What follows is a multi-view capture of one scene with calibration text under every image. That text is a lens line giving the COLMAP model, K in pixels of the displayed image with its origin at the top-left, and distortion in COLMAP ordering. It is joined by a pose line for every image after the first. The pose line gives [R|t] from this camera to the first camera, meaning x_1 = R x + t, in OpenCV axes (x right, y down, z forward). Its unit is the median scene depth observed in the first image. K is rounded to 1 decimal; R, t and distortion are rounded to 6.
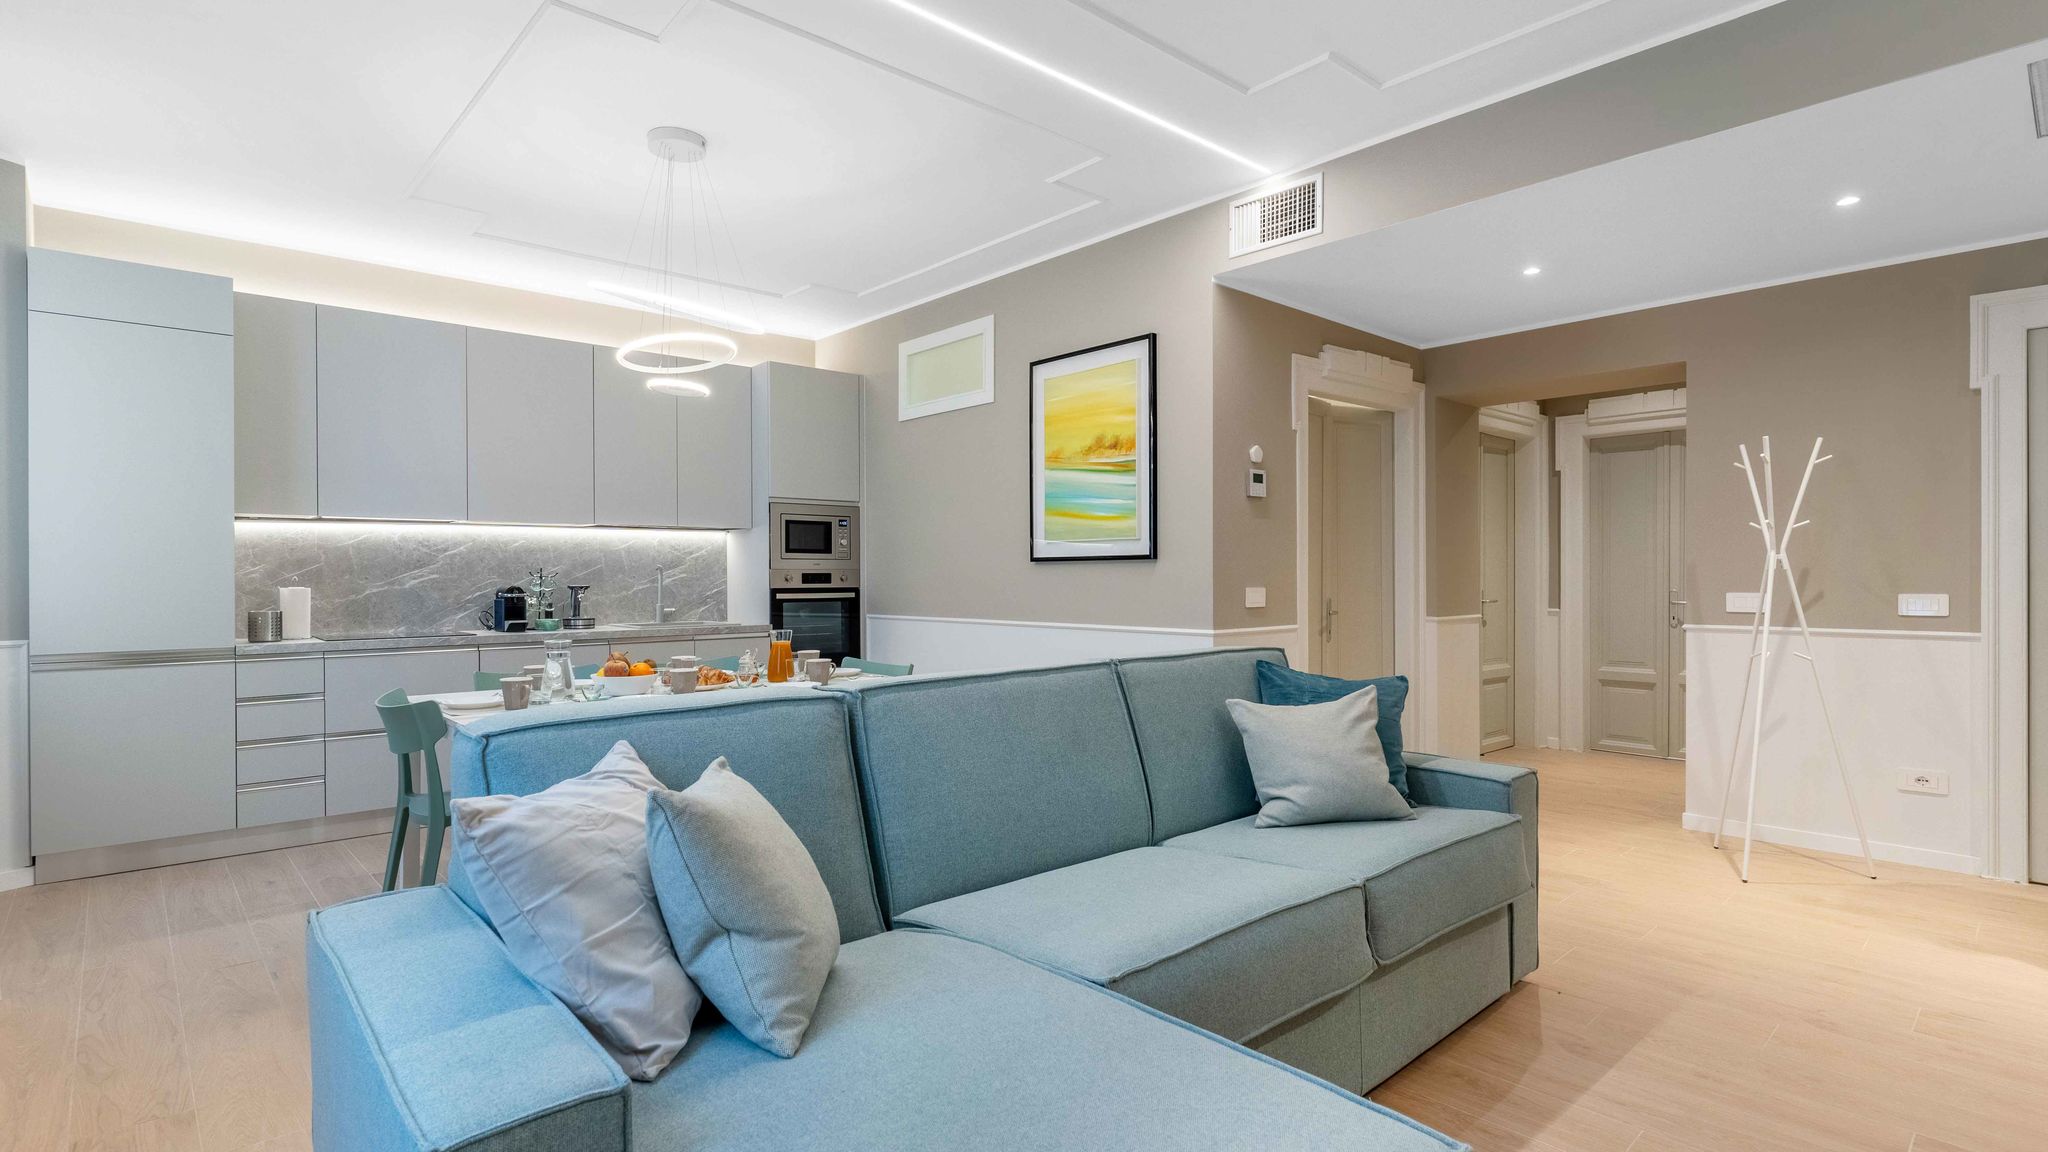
lens RADIAL K [[980.5, 0, 1022.6], [0, 980.5, 579.0], [0, 0, 1]] dist [0.000903, 0.000216]
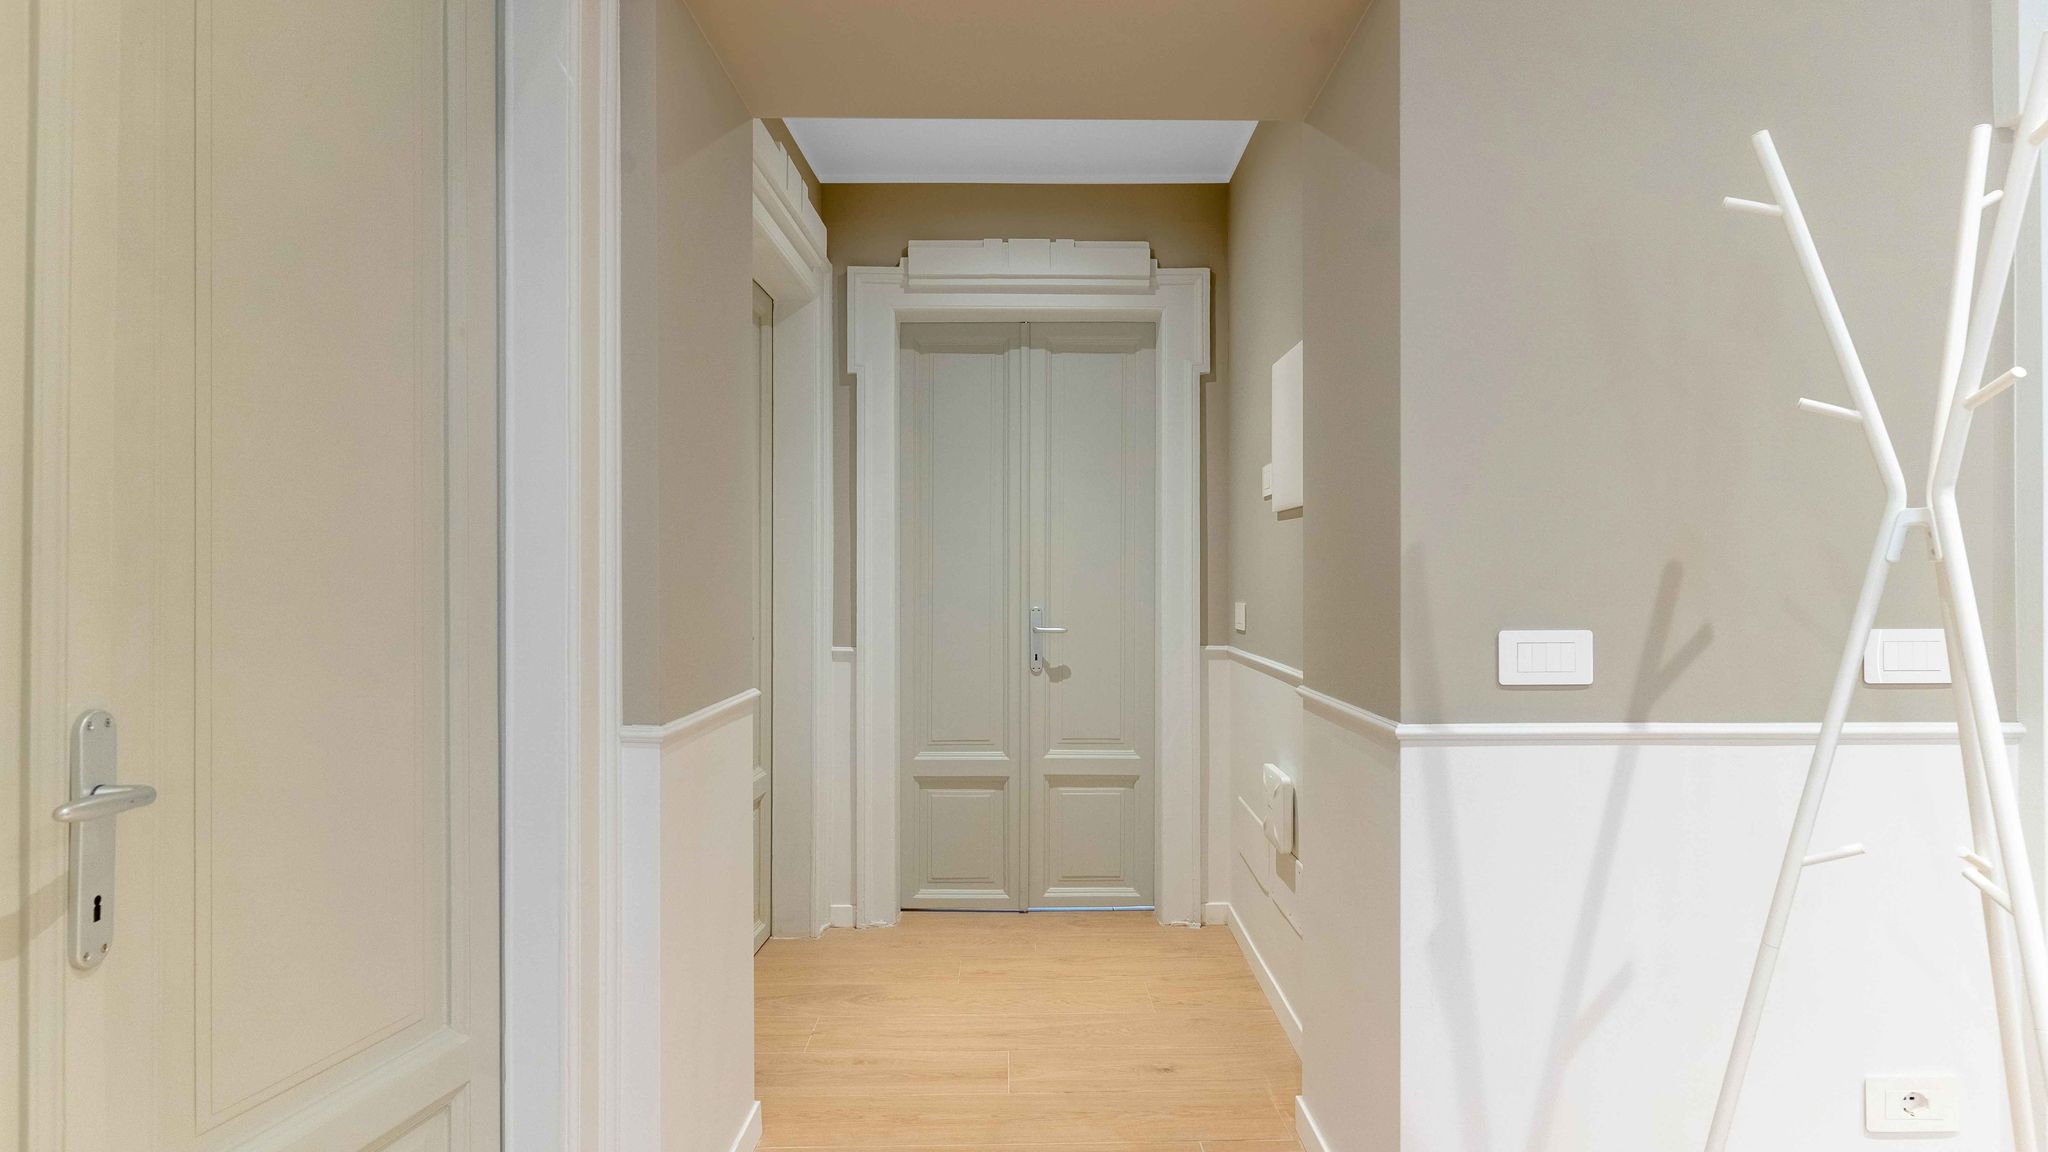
lens RADIAL K [[980.5, 0, 1022.6], [0, 980.5, 579.0], [0, 0, 1]] dist [0.000903, 0.000216]
pose [[0.666063, 0.003586, 0.745887, 0.296821], [0.000673, 0.999985, -0.005409, -0.002441], [-0.745895, 0.004105, 0.666051, 0.777969]]
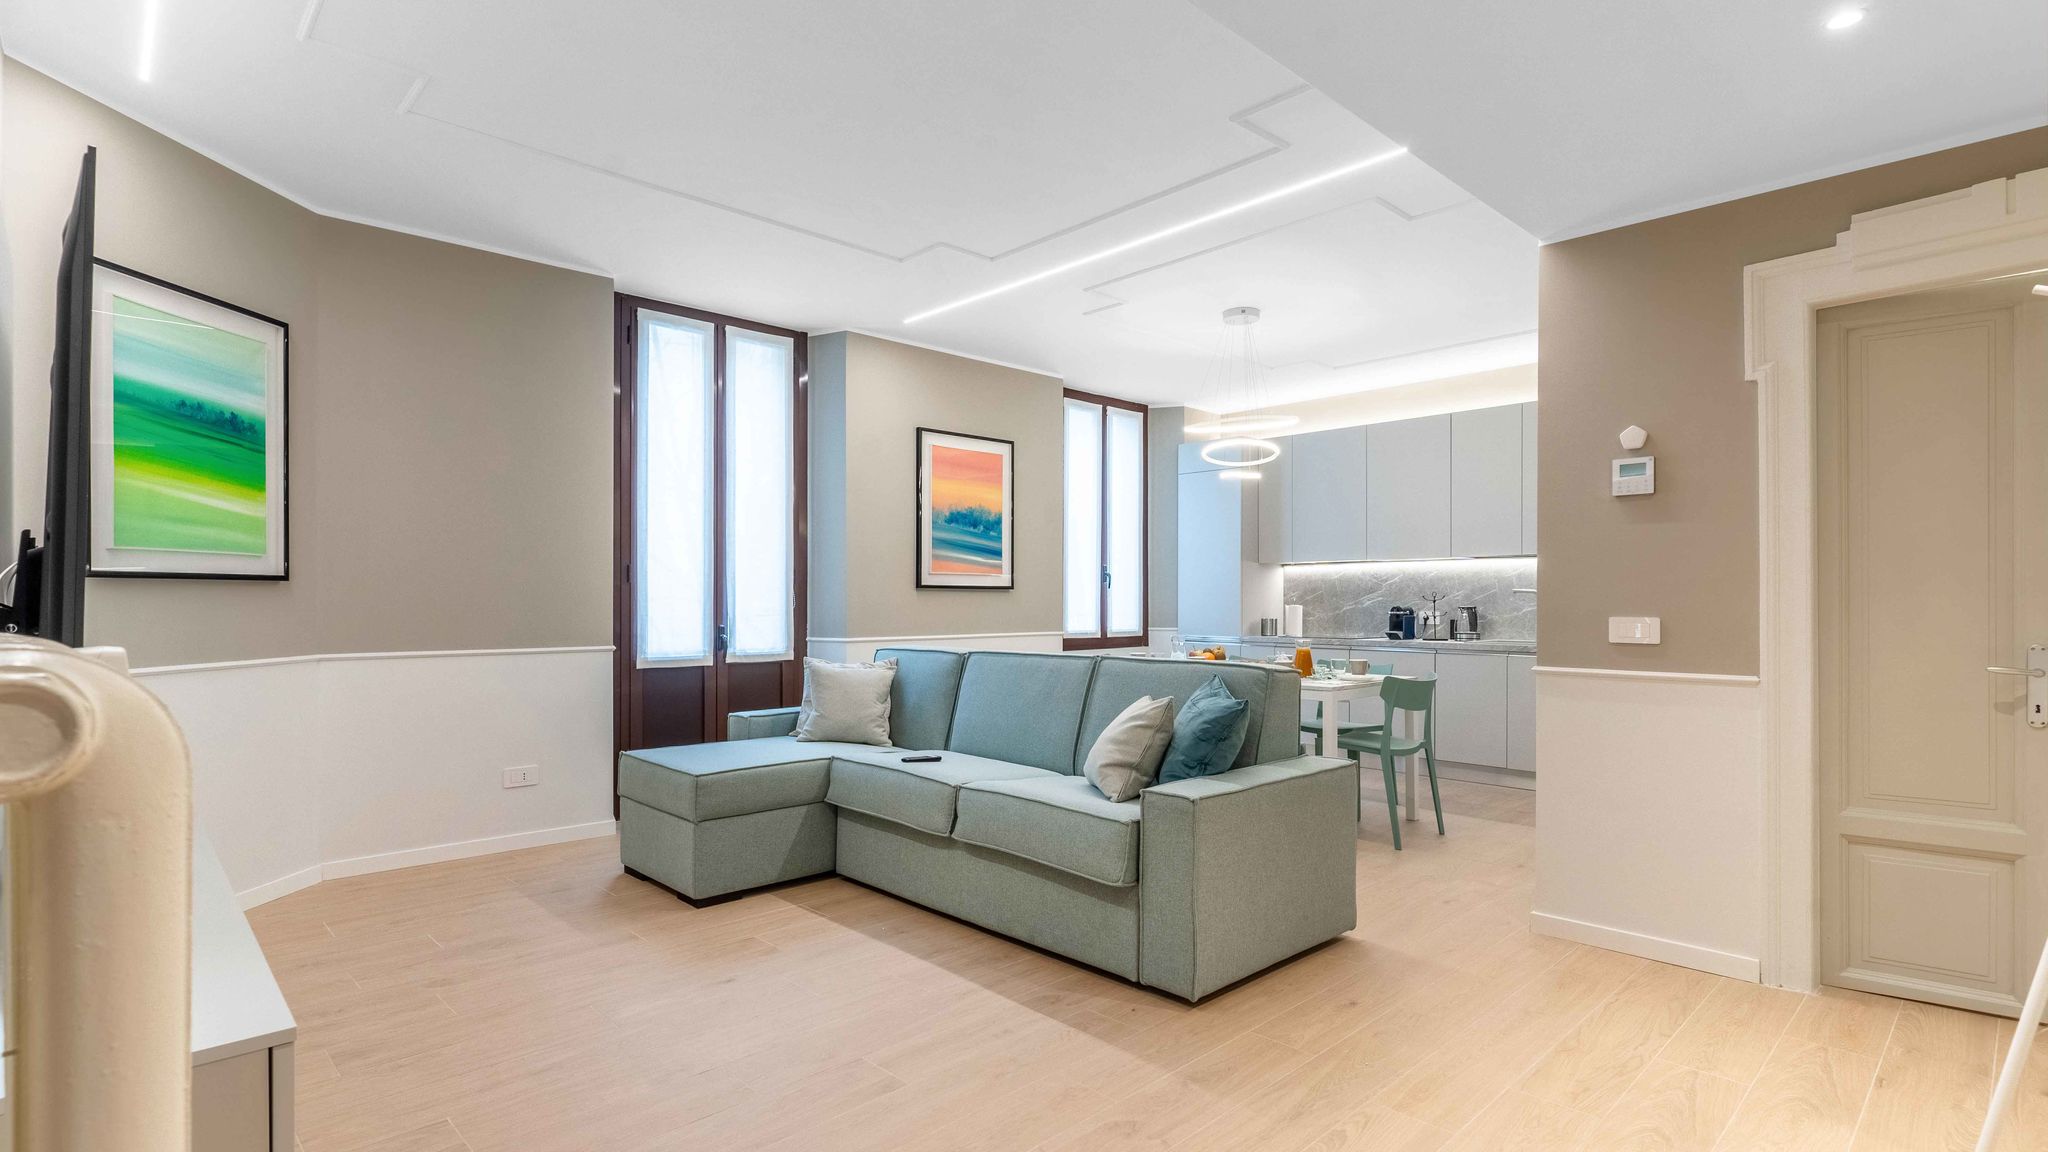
lens RADIAL K [[990.4, 0, 1027.8], [0, 990.4, 600.6], [0, 0, 1]] dist [0.000571, -0.000007]
pose [[0.027824, 0.004570, -0.999602, 0.846404], [-0.004652, 0.999979, 0.004442, -0.004255], [0.999602, 0.004526, 0.027845, 0.450469]]
